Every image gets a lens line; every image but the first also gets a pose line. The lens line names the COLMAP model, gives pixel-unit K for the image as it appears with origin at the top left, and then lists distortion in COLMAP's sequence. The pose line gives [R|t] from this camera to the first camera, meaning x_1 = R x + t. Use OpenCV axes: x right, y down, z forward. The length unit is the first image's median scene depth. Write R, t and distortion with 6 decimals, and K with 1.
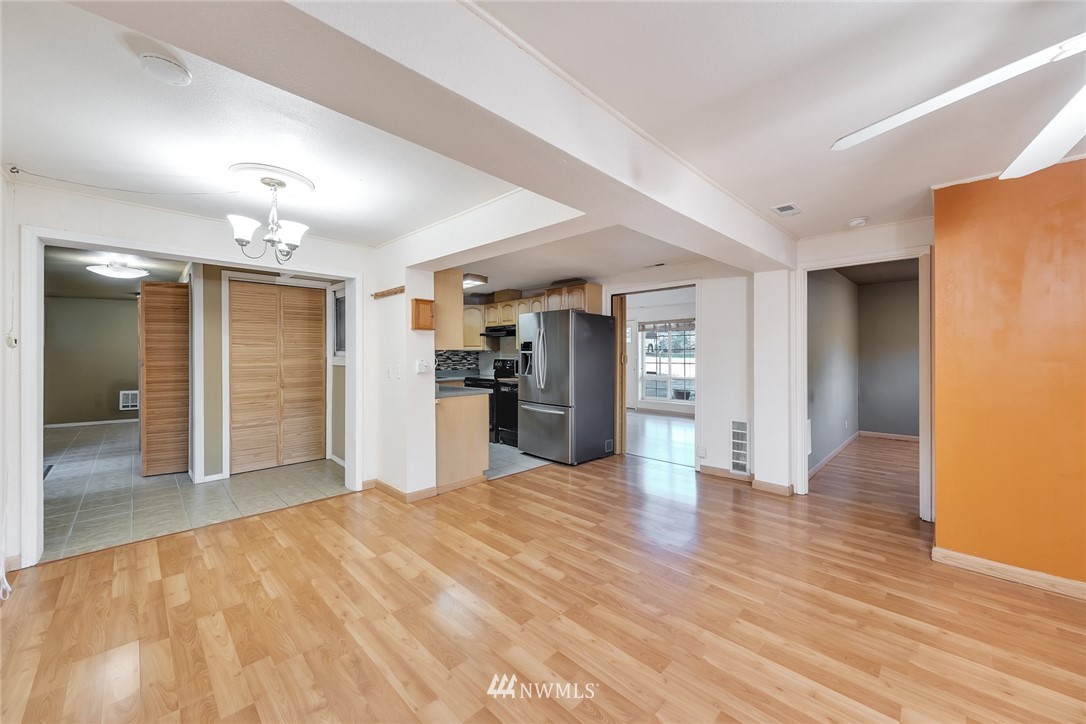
lens RADIAL K [[405.3, 0, 542.2], [0, 405.3, 362.2], [0, 0, 1]] dist [0.002016, -0.000448]
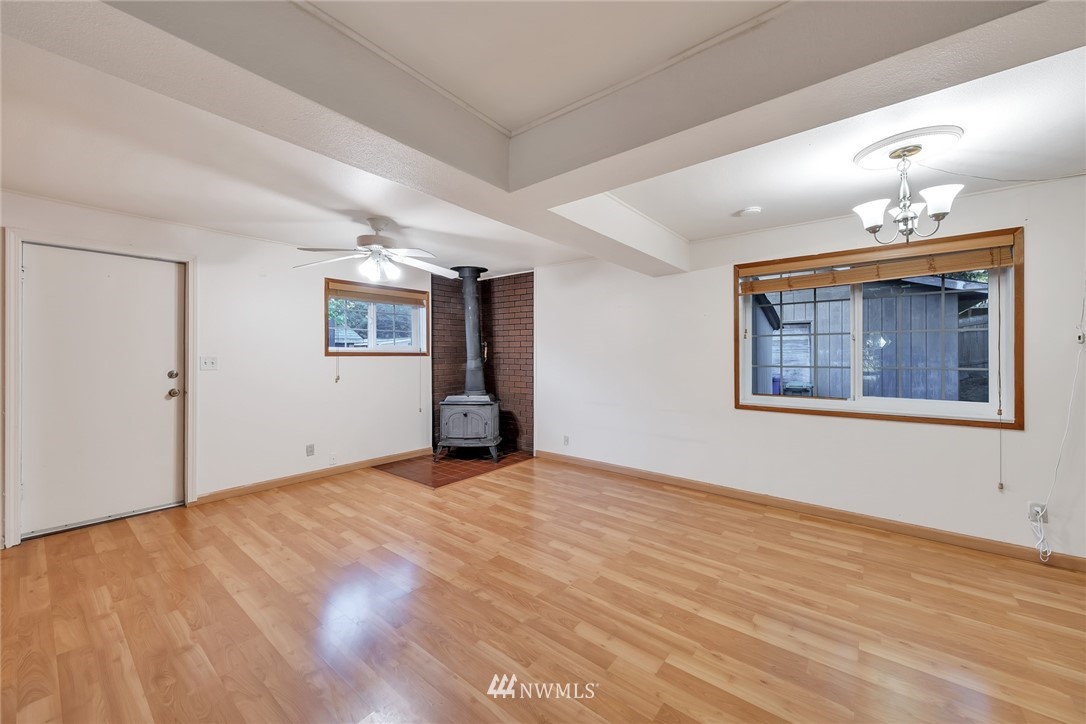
lens RADIAL K [[405.3, 0, 548.7], [0, 405.3, 353.0], [0, 0, 1]] dist [0.002016, -0.000448]
pose [[-0.992352, -0.000906, -0.123434, 0.216404], [-0.003216, 0.999823, 0.018512, -0.026711], [0.123395, 0.018767, -0.992180, 1.867497]]
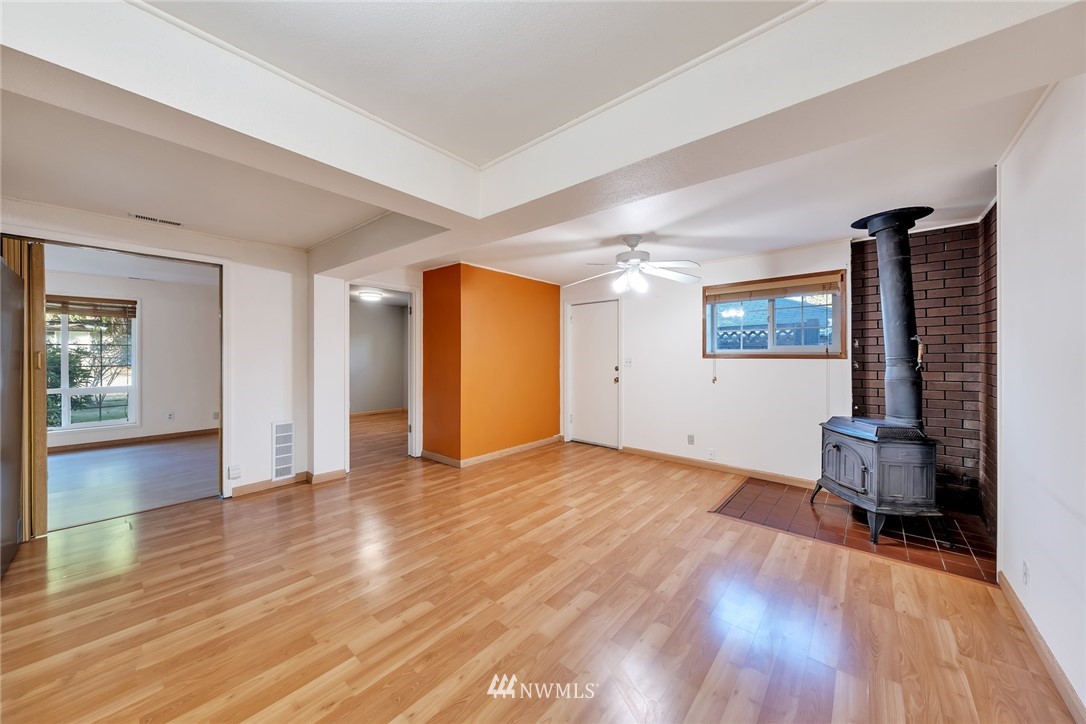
lens RADIAL K [[382.1, 0, 545.2], [0, 382.1, 355.5], [0, 0, 1]] dist [-0.003183, -0.000299]
pose [[-0.079991, -0.001963, 0.996794, -0.842345], [0.020377, 0.999786, 0.003604, -0.009453], [-0.996587, 0.020600, -0.079933, 0.843385]]
